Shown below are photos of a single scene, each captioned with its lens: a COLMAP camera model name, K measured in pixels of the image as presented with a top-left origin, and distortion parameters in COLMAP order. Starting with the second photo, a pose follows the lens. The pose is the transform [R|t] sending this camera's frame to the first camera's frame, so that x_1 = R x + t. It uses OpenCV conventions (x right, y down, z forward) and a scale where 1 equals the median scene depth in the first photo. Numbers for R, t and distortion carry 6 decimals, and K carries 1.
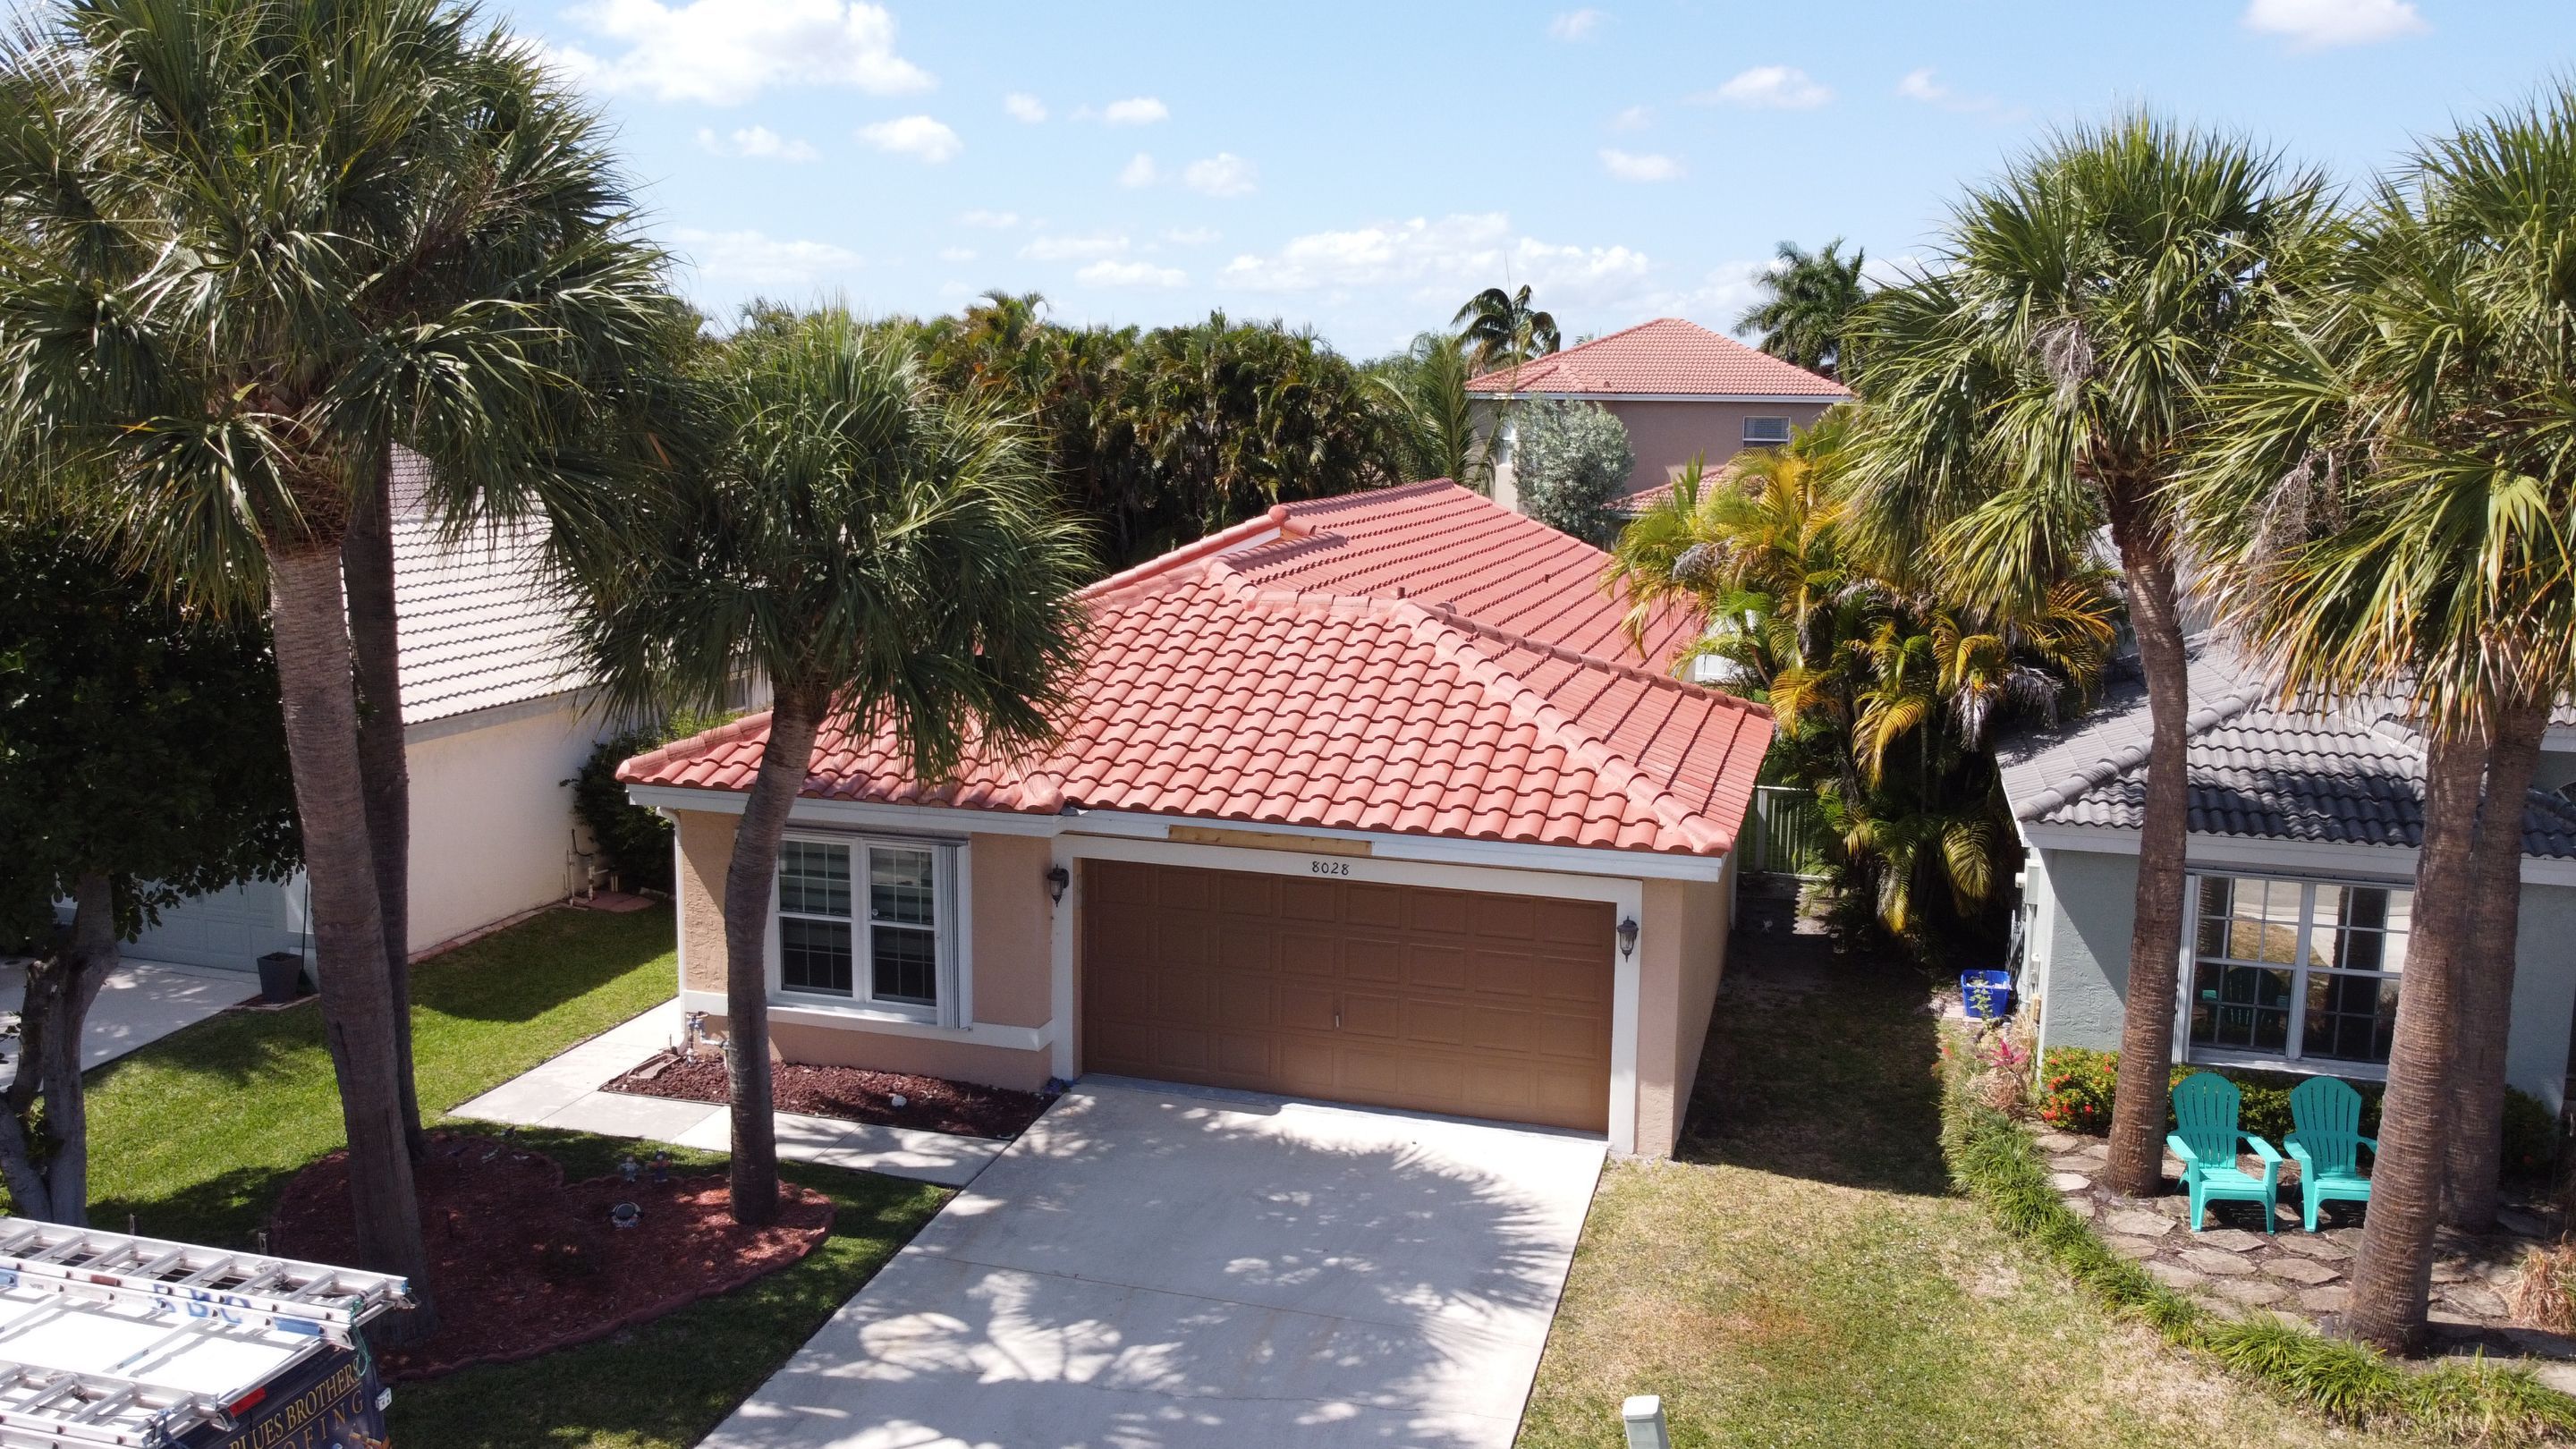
lens RADIAL K [[1949.2, 0, 1312.8], [0, 1949.2, 722.1], [0, 0, 1]] dist [0.005756, -0.012958]
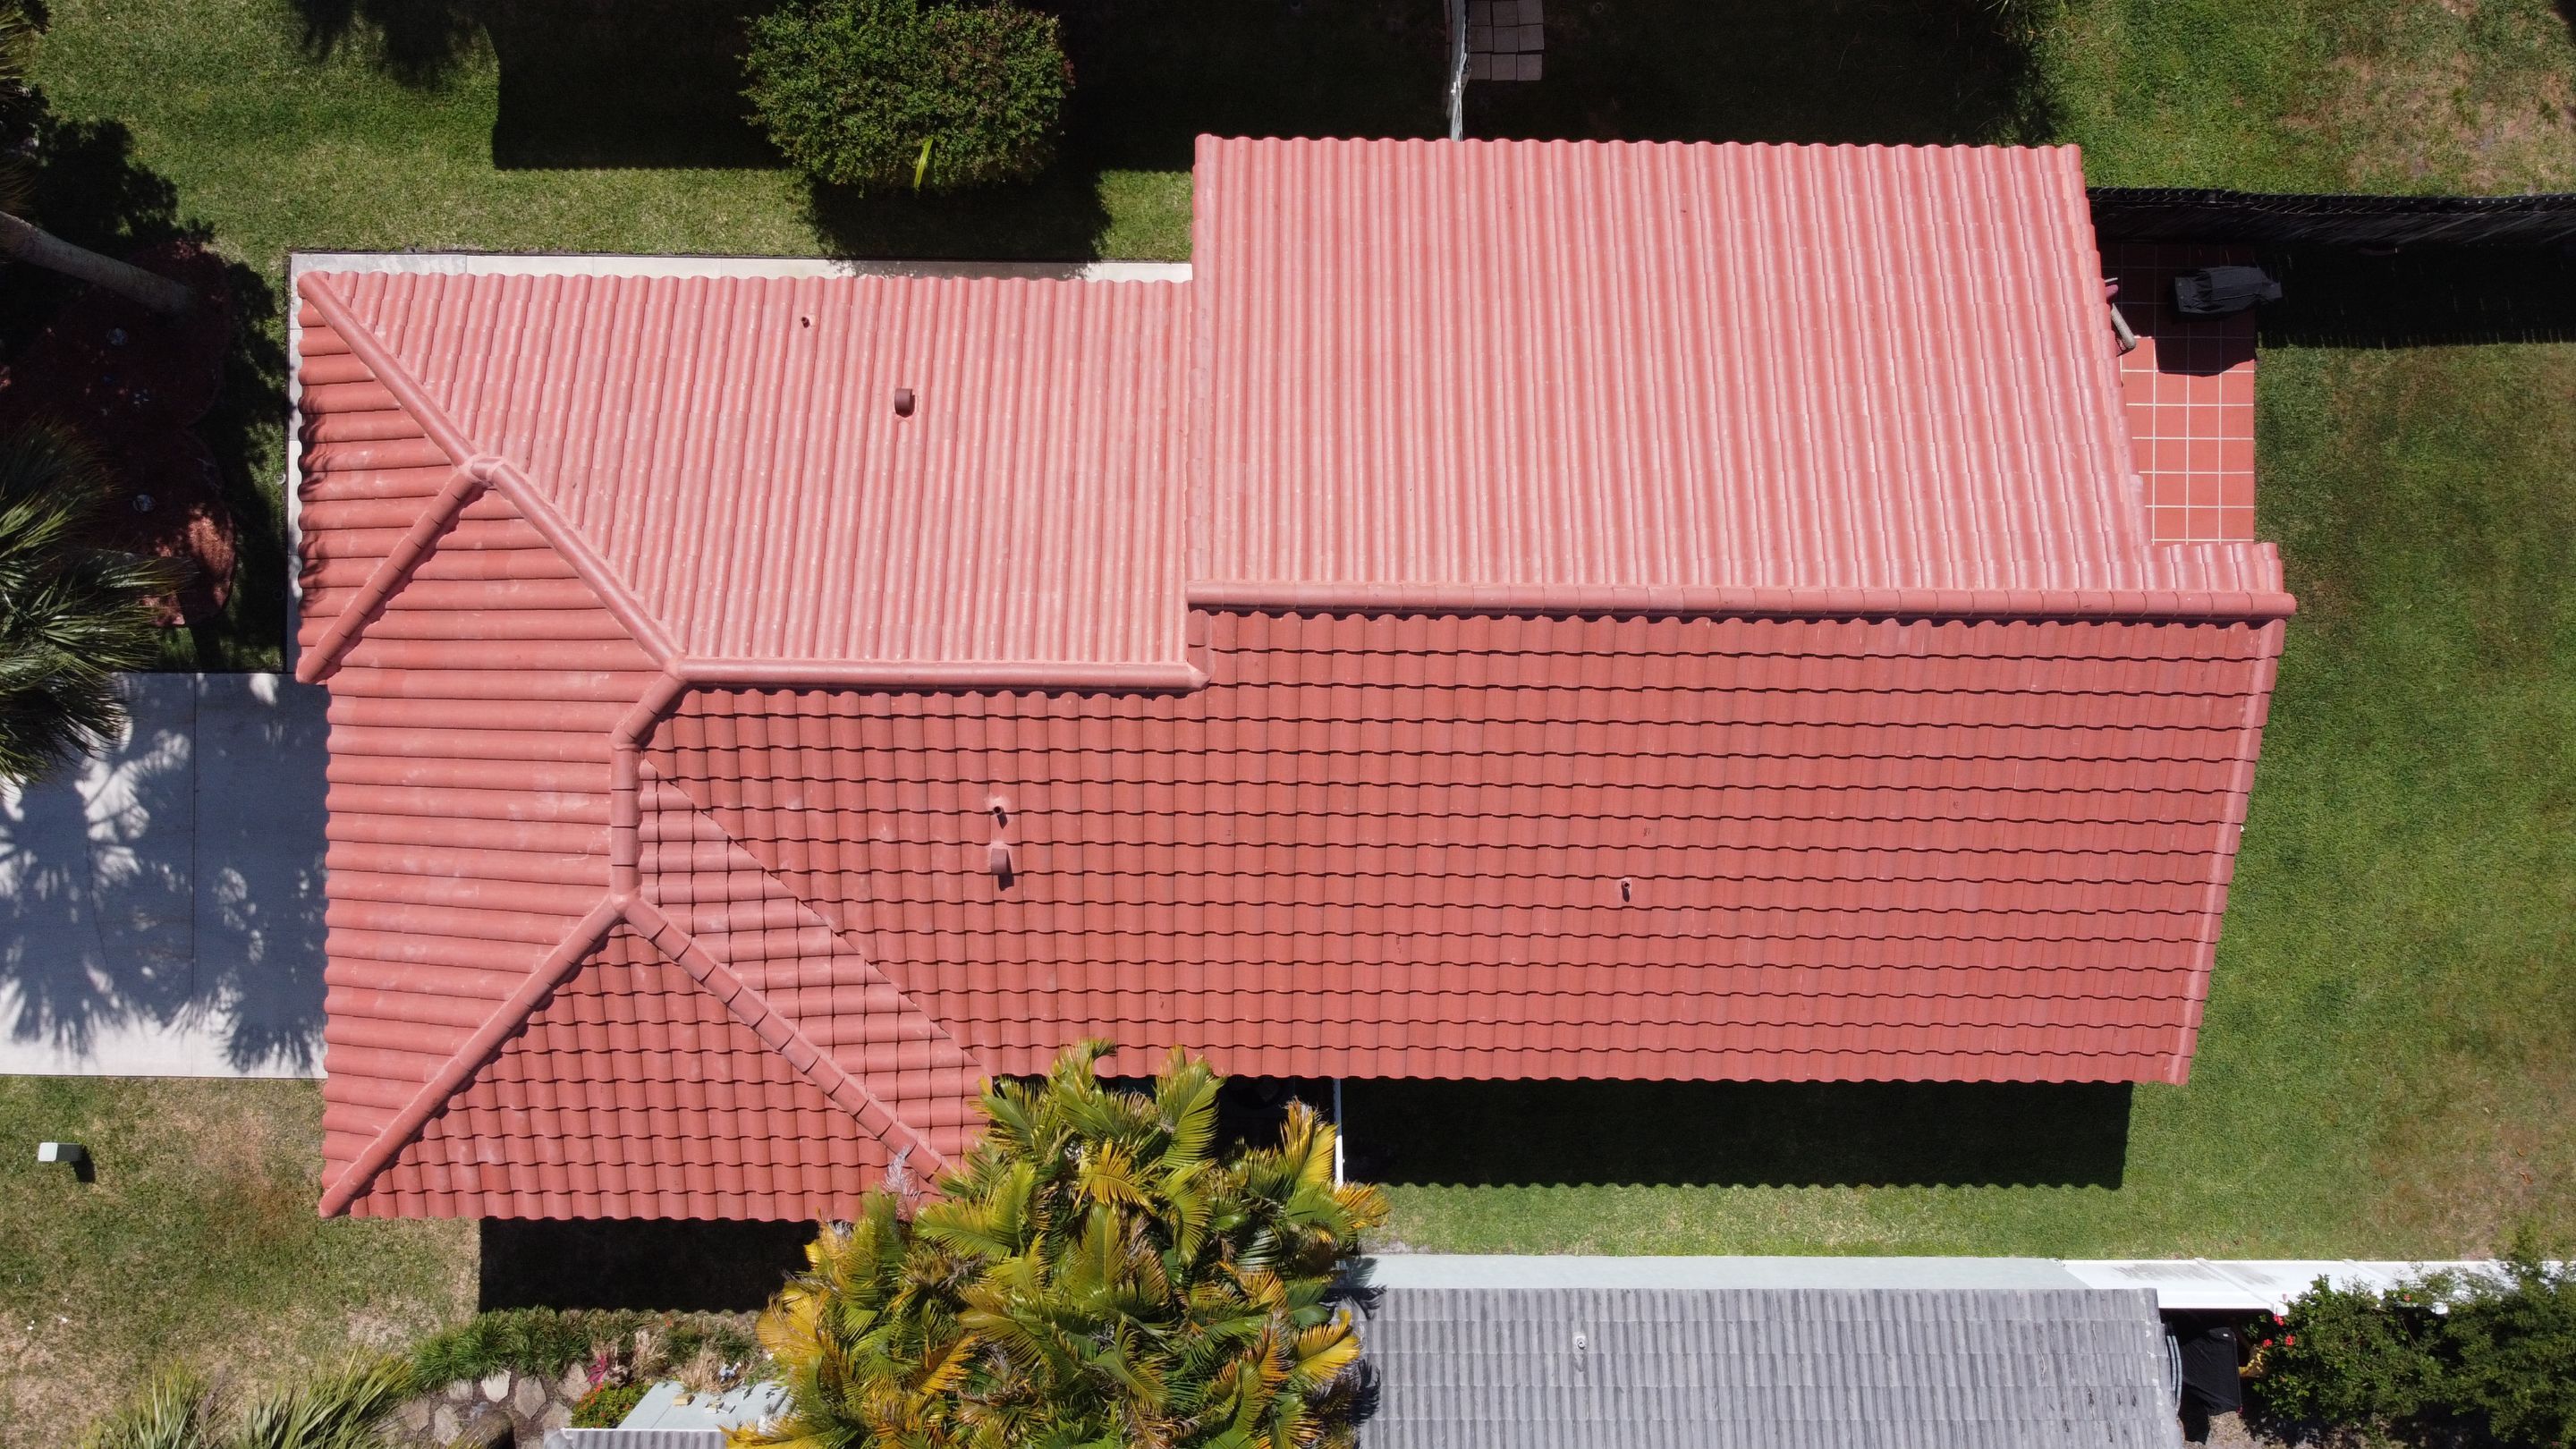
lens RADIAL K [[1949.2, 0, 1285.8], [0, 1949.2, 711.3], [0, 0, 1]] dist [0.005756, -0.012958]
pose [[0.263226, 0.964651, -0.012659, 0.078002], [-0.161573, 0.057018, 0.985212, -1.479913], [0.951108, -0.257289, 0.170870, 1.604007]]
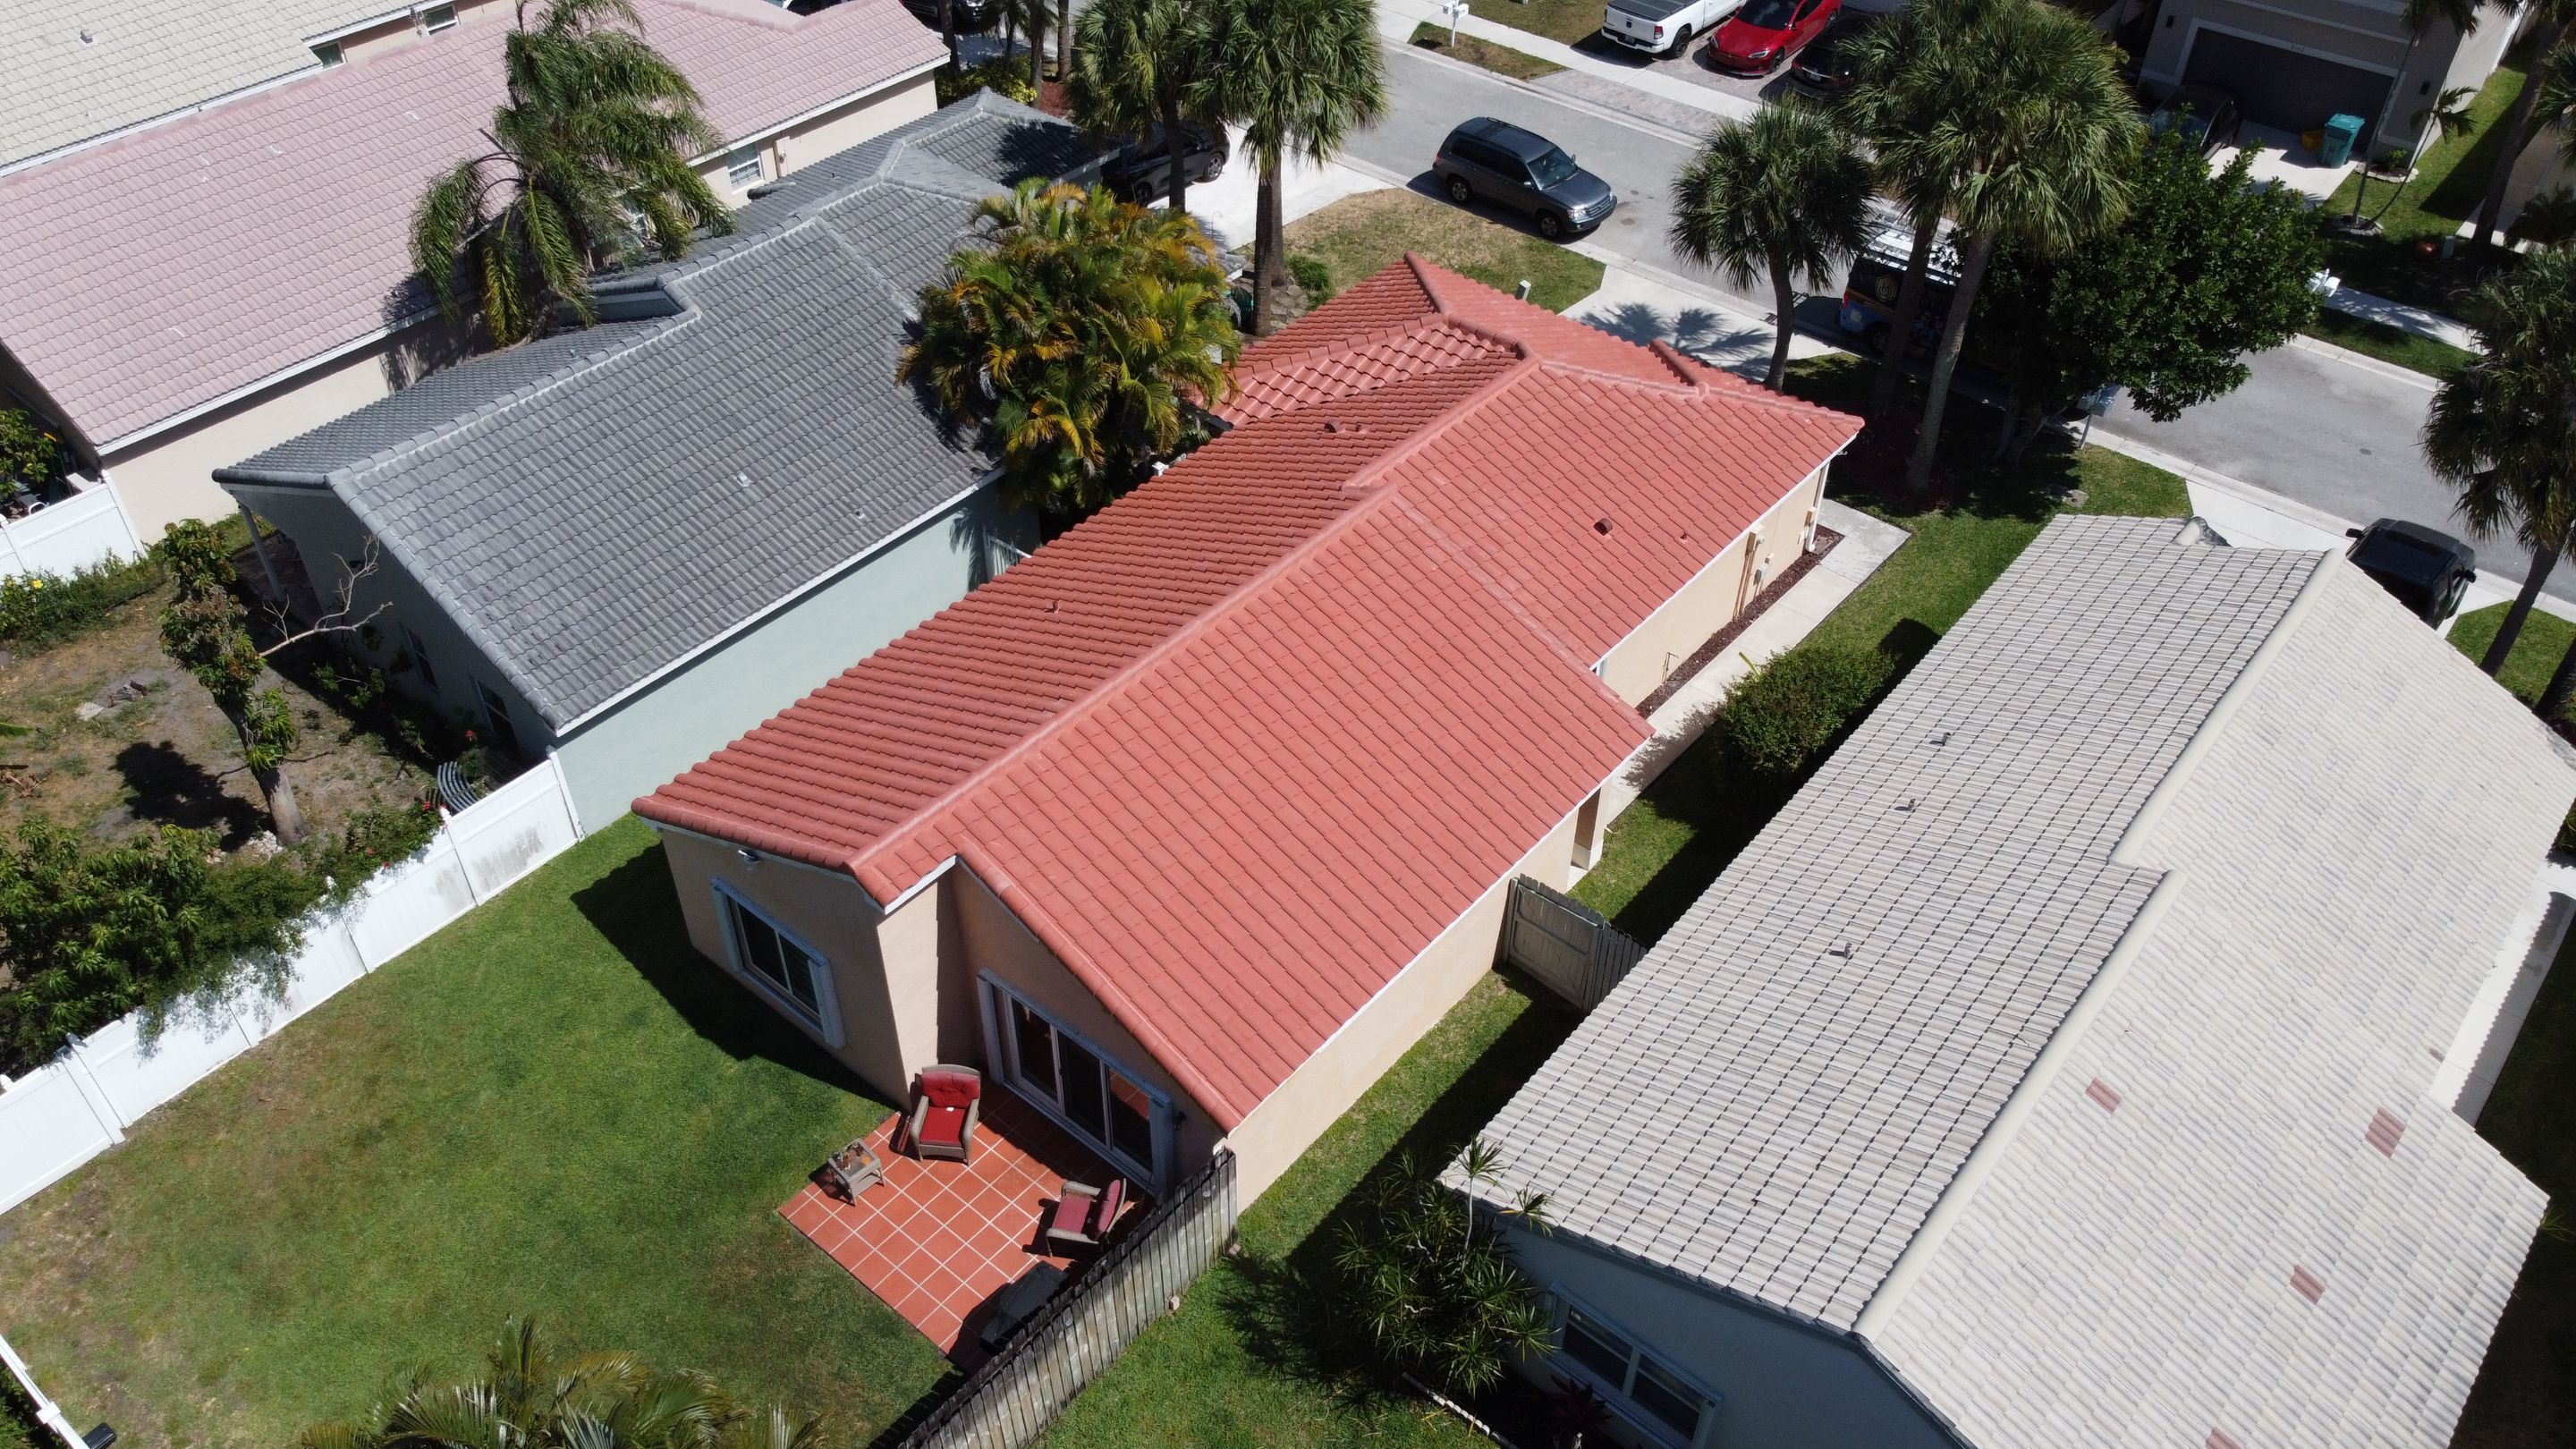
lens RADIAL K [[1949.2, 0, 1285.5], [0, 1949.2, 731.4], [0, 0, 1]] dist [0.005756, -0.012958]
pose [[-0.911022, -0.291450, 0.291712, -0.604658], [0.040800, 0.640243, 0.767088, -1.606869], [-0.410334, 0.710736, -0.571384, 3.189347]]
